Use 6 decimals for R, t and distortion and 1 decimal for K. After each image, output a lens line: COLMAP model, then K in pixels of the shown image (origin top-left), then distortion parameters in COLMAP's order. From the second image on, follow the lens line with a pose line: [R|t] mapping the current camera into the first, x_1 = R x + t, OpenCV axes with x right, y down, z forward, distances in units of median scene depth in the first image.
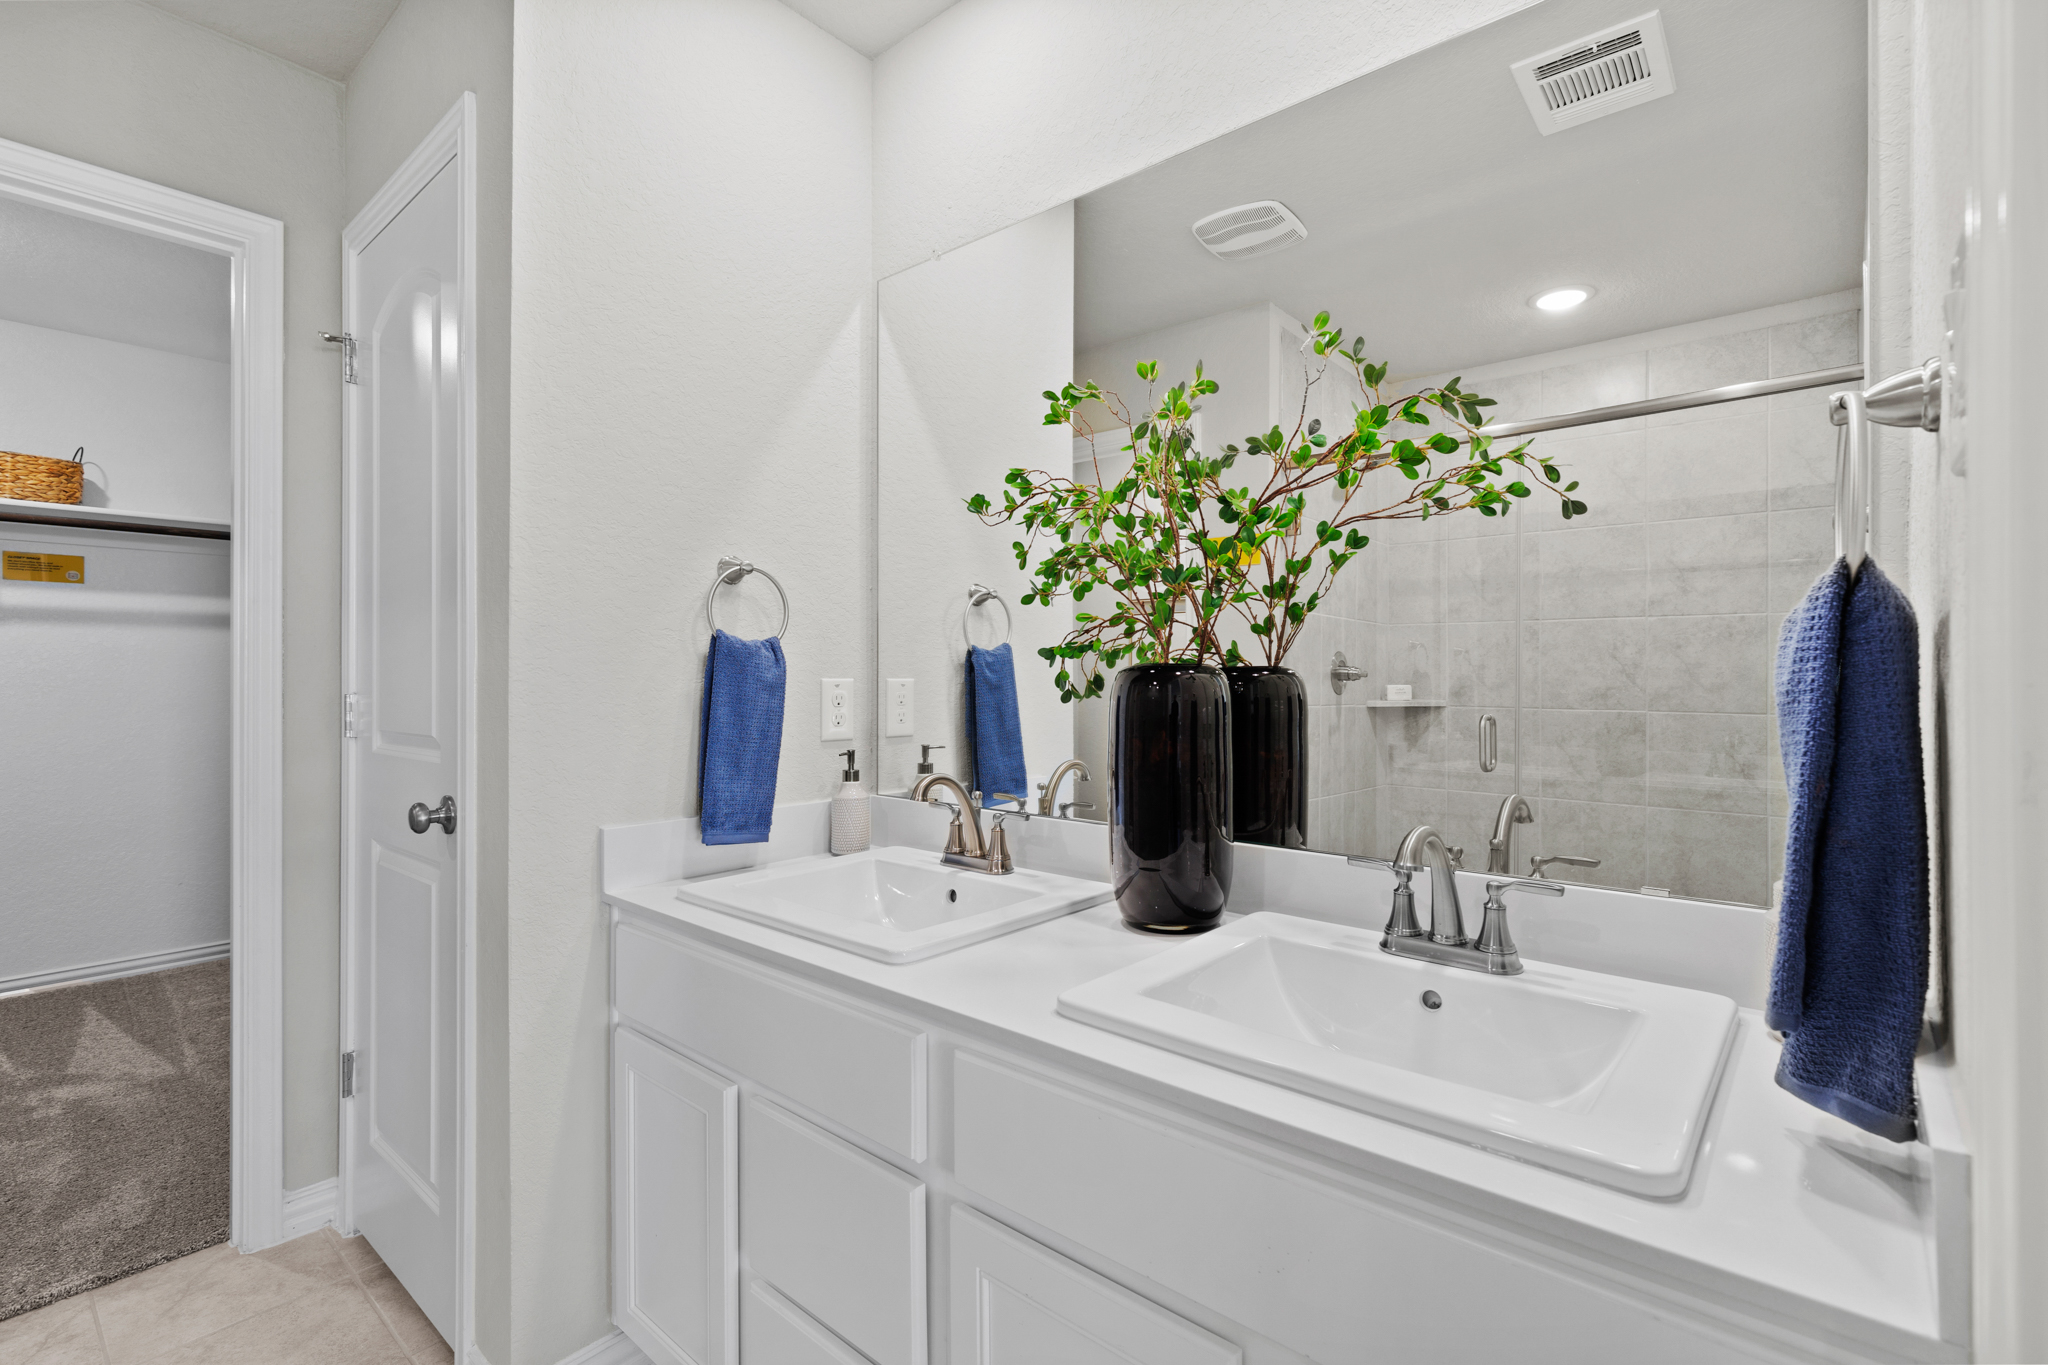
lens RADIAL K [[923.8, 0, 1029.1], [0, 923.8, 673.1], [0, 0, 1]] dist [0.006294, -0.000345]
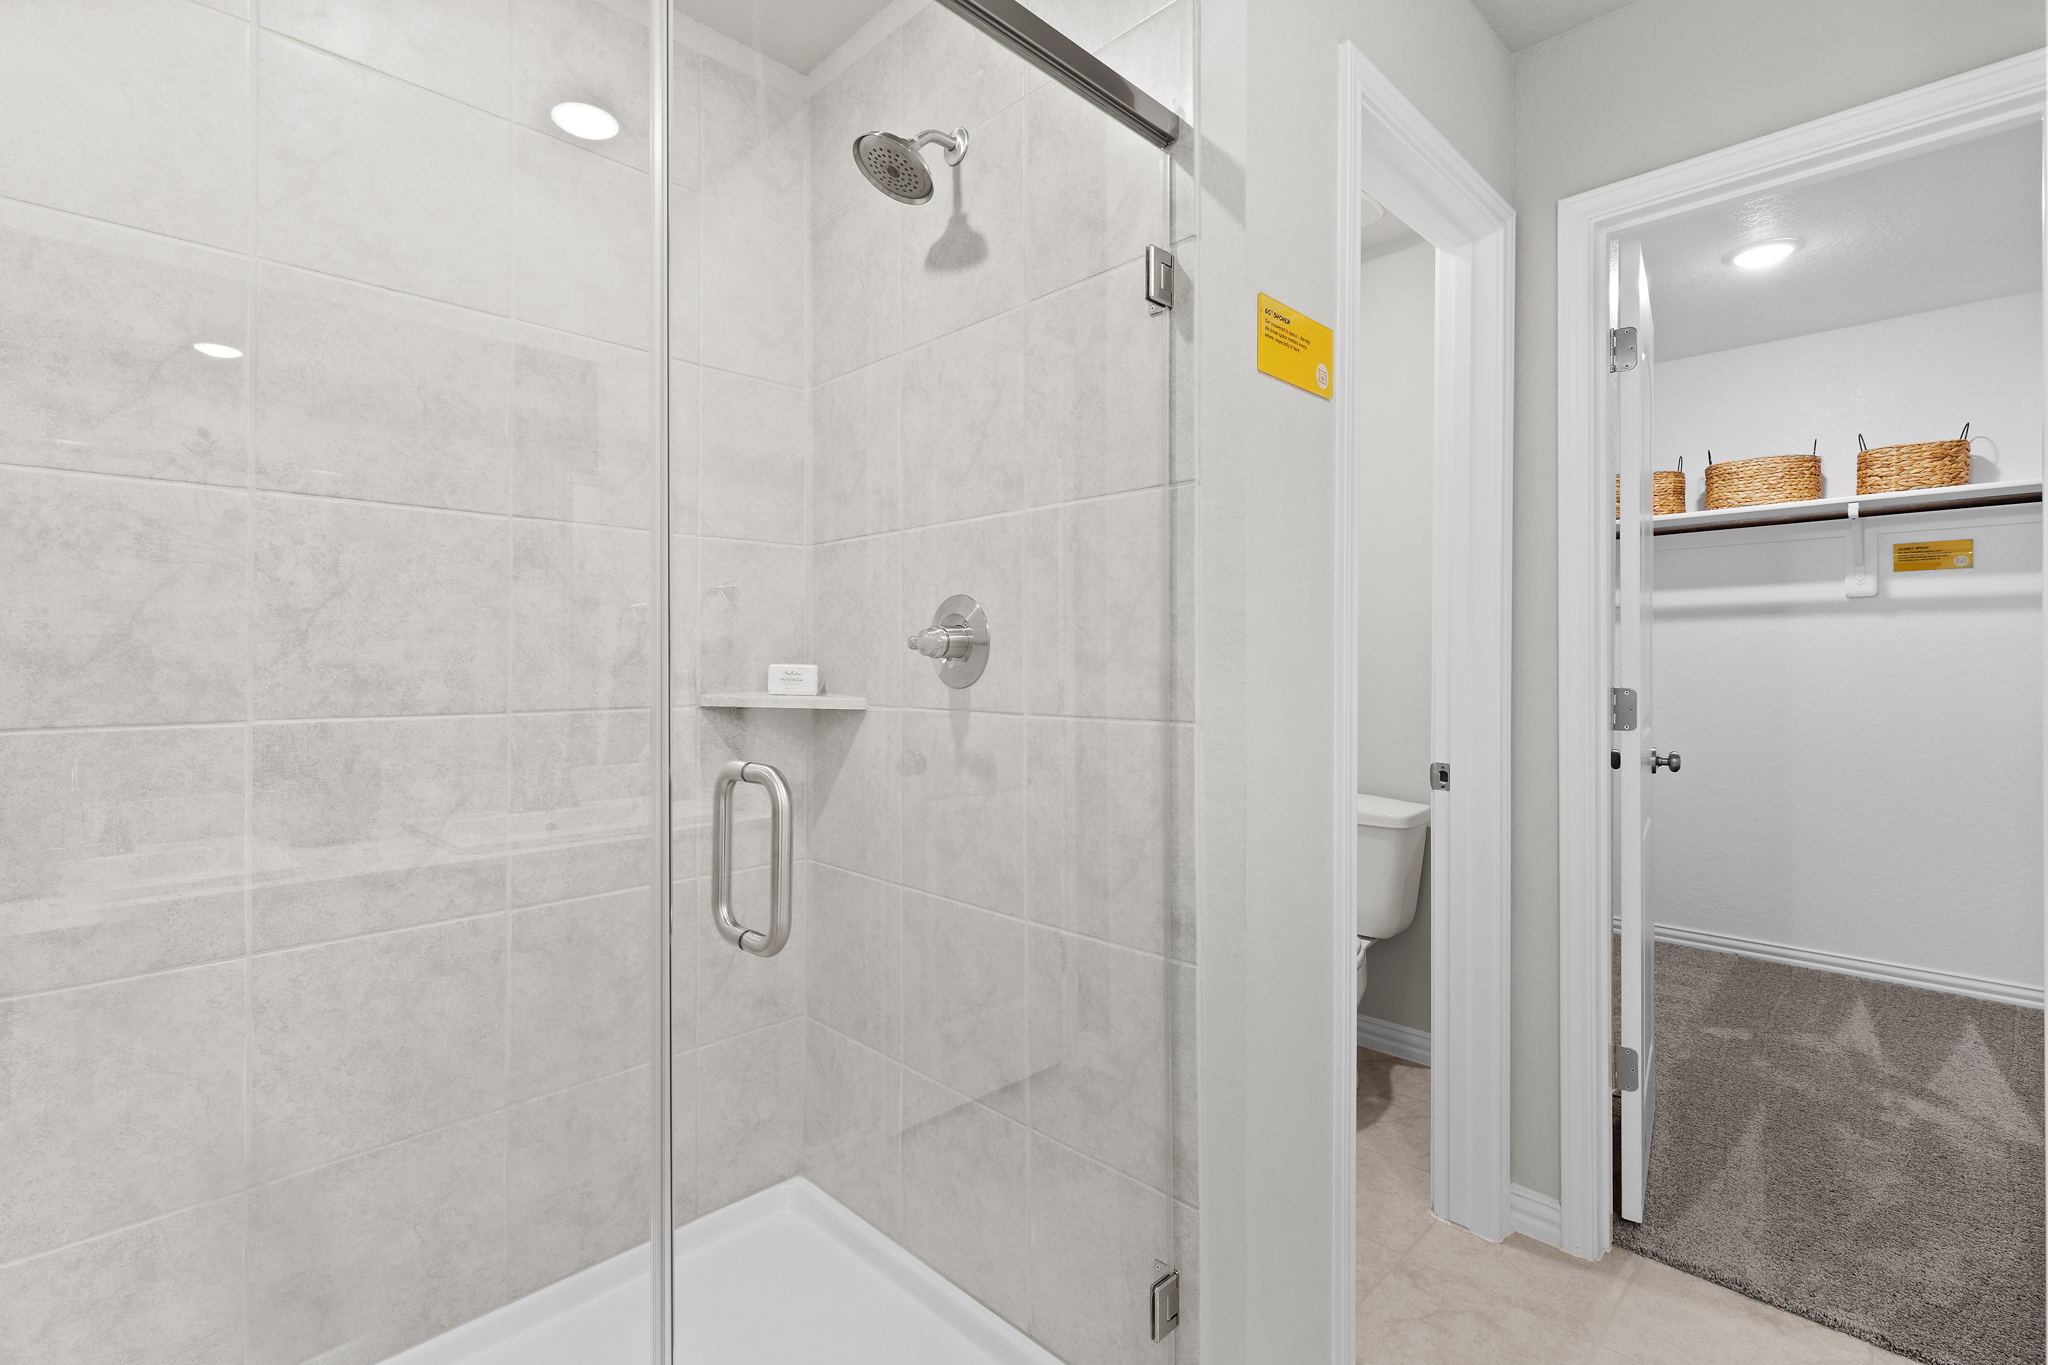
lens RADIAL K [[923.8, 0, 1033.3], [0, 923.8, 662.2], [0, 0, 1]] dist [0.006294, -0.000345]
pose [[-0.071573, 0.003309, -0.997430, -0.021852], [0.005407, 0.999981, 0.002929, -0.011852], [0.997421, -0.005184, -0.071589, 0.158367]]
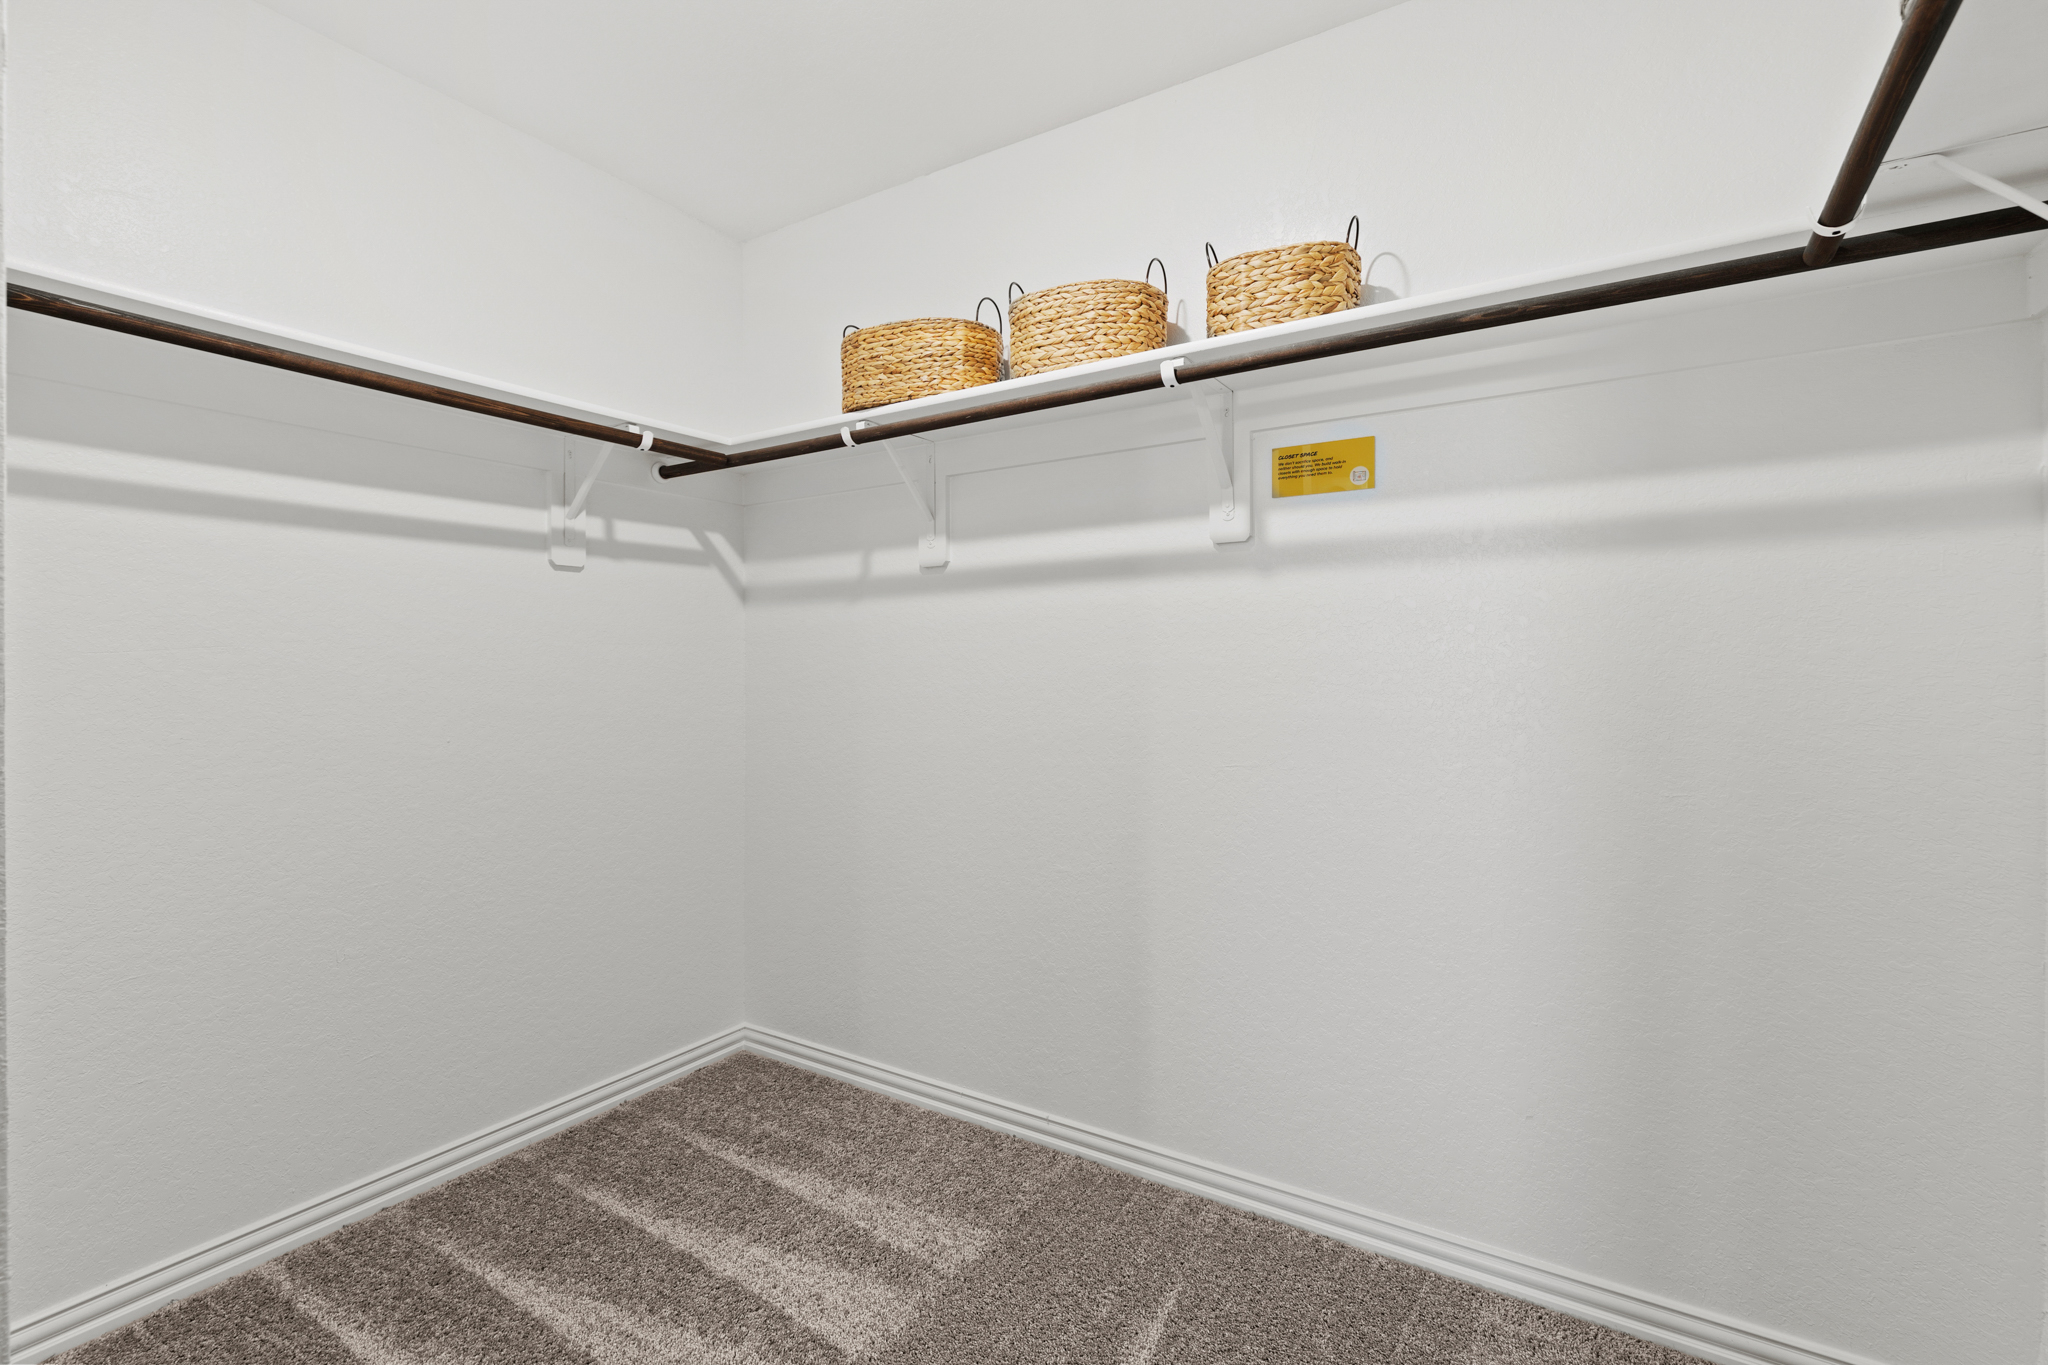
lens RADIAL K [[923.8, 0, 1025.5], [0, 923.8, 670.6], [0, 0, 1]] dist [0.006294, -0.000345]
pose [[0.141233, 0.014391, -0.989872, -0.671227], [0.006626, 0.999858, 0.015482, -0.003476], [0.989954, -0.008746, 0.141117, 0.931133]]
